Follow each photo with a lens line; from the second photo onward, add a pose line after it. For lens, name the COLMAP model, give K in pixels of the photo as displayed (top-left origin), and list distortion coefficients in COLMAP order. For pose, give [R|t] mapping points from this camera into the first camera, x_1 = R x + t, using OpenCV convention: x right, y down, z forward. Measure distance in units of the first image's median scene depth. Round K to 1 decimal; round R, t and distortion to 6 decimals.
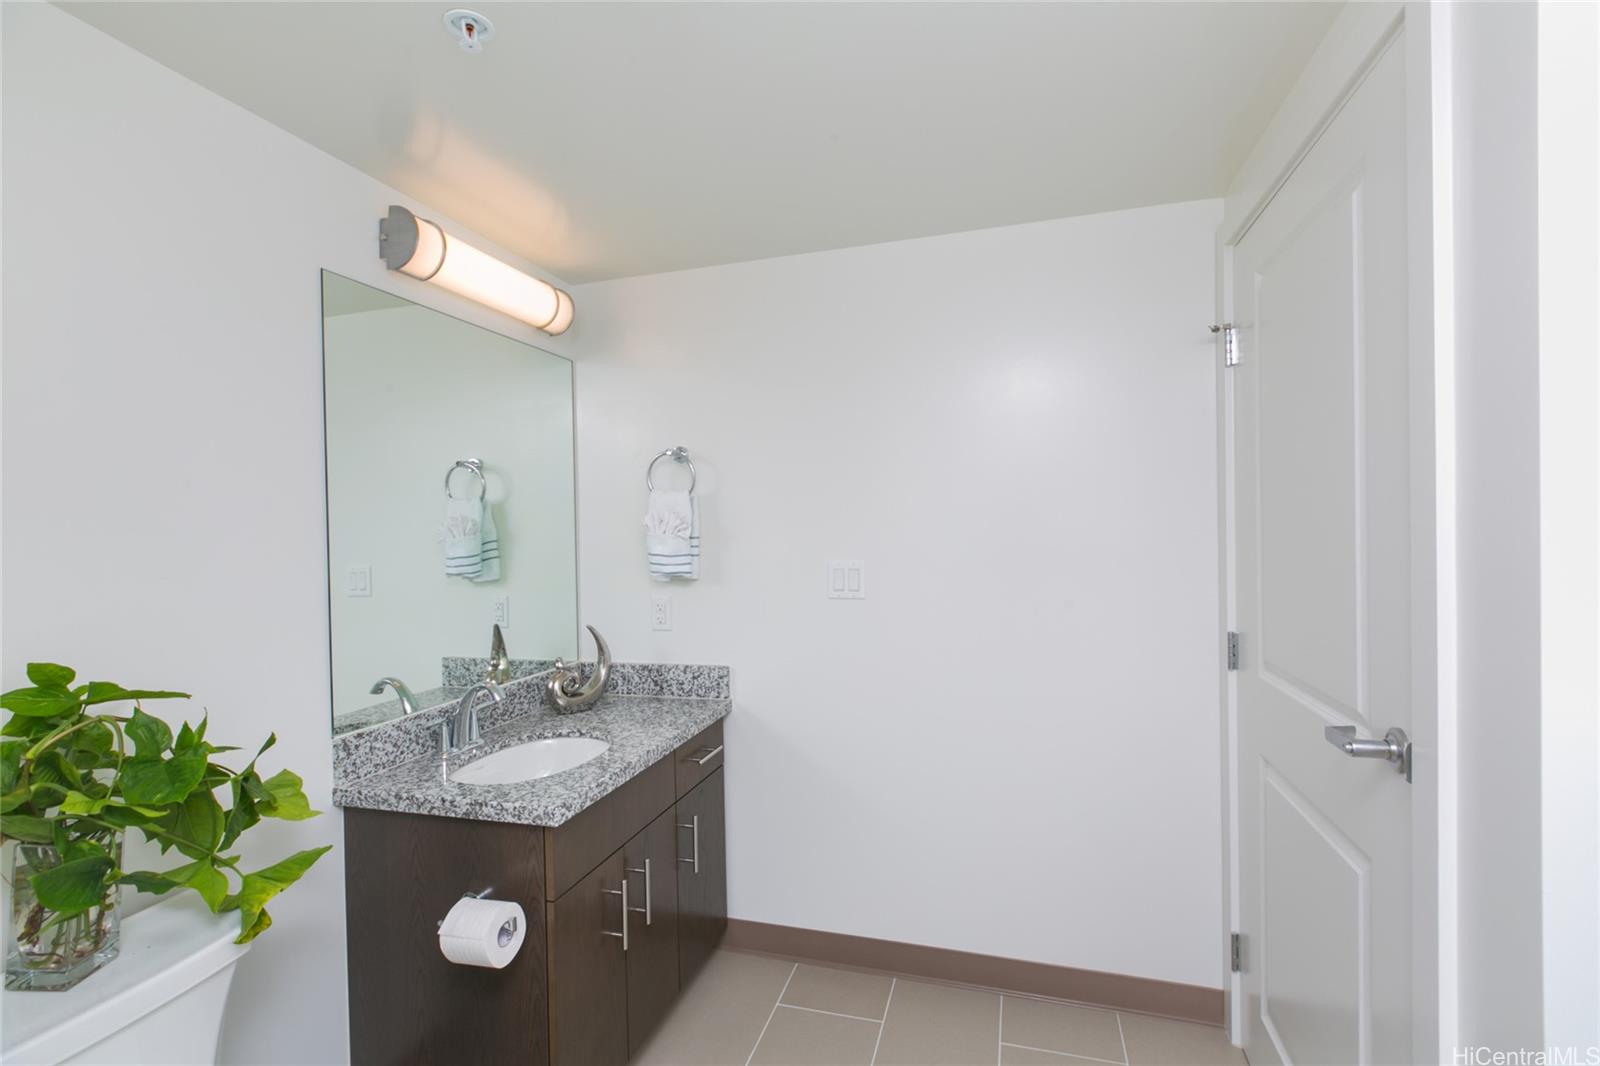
lens RADIAL K [[719.8, 0, 805.4], [0, 719.8, 536.7], [0, 0, 1]] dist [-0.004174, -0.000150]
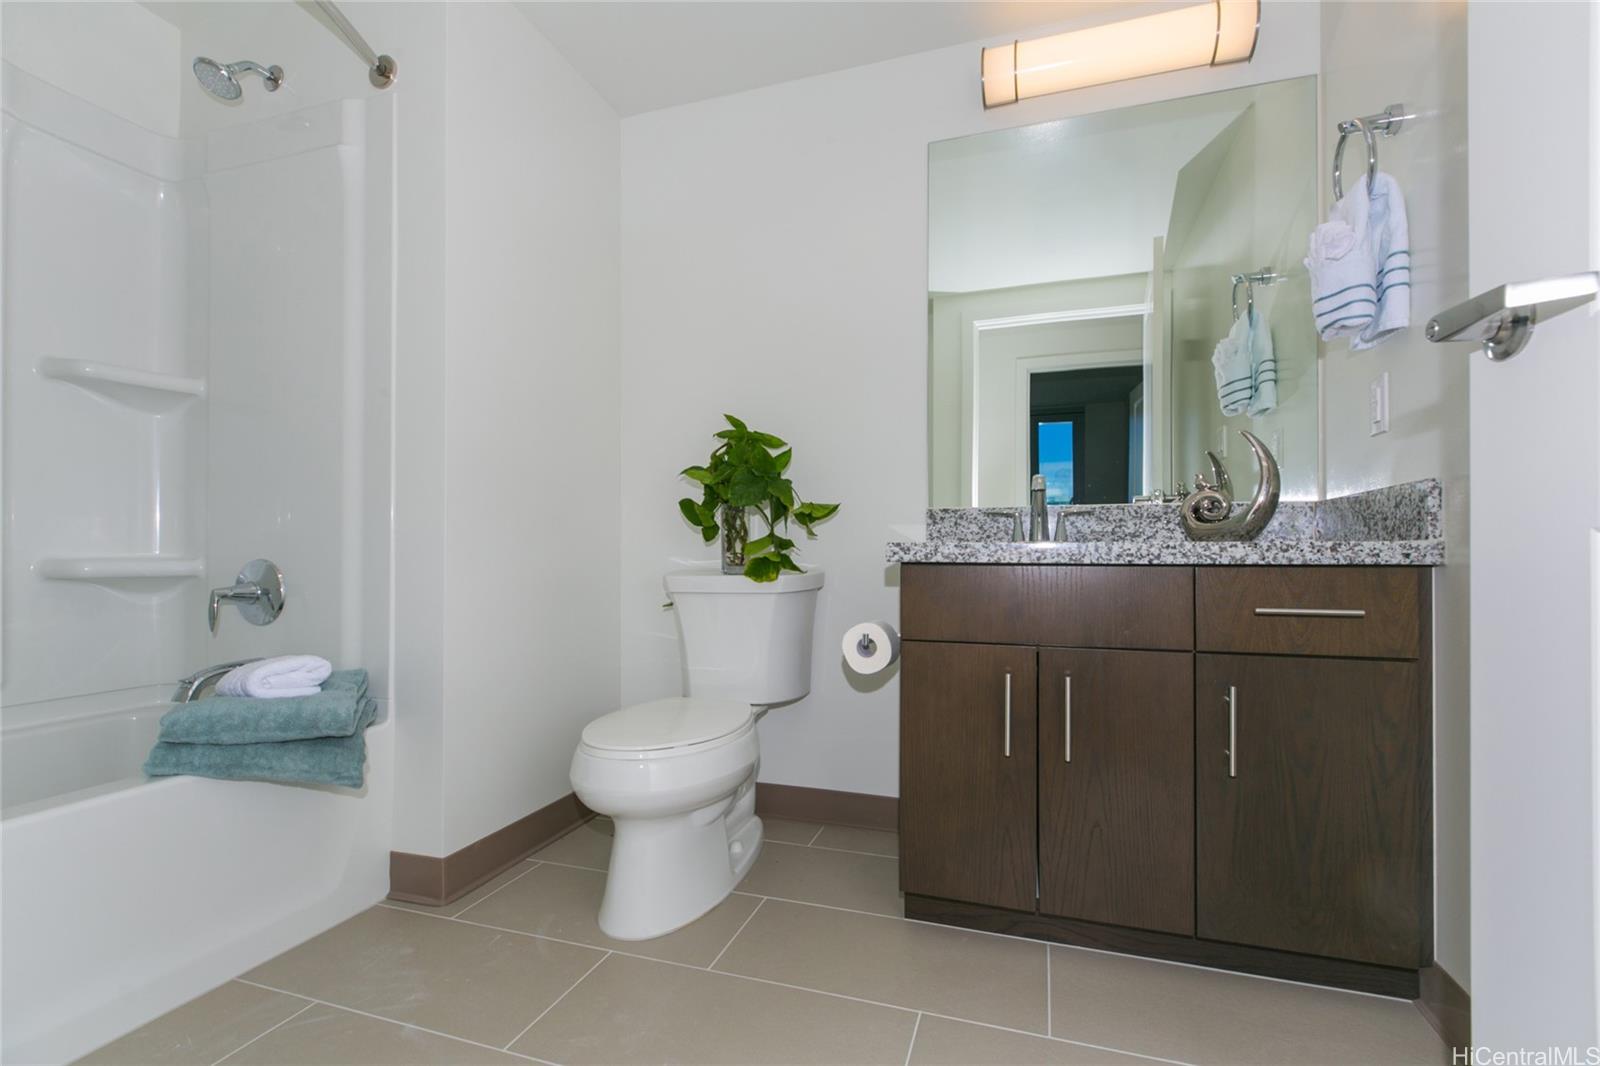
lens RADIAL K [[719.8, 0, 805.4], [0, 719.8, 536.7], [0, 0, 1]] dist [-0.004174, -0.000150]
pose [[-0.029860, 0.001812, -0.999552, 0.597610], [-0.010188, 0.999946, 0.002117, 0.320459], [0.999502, 0.010246, -0.029840, 0.798505]]
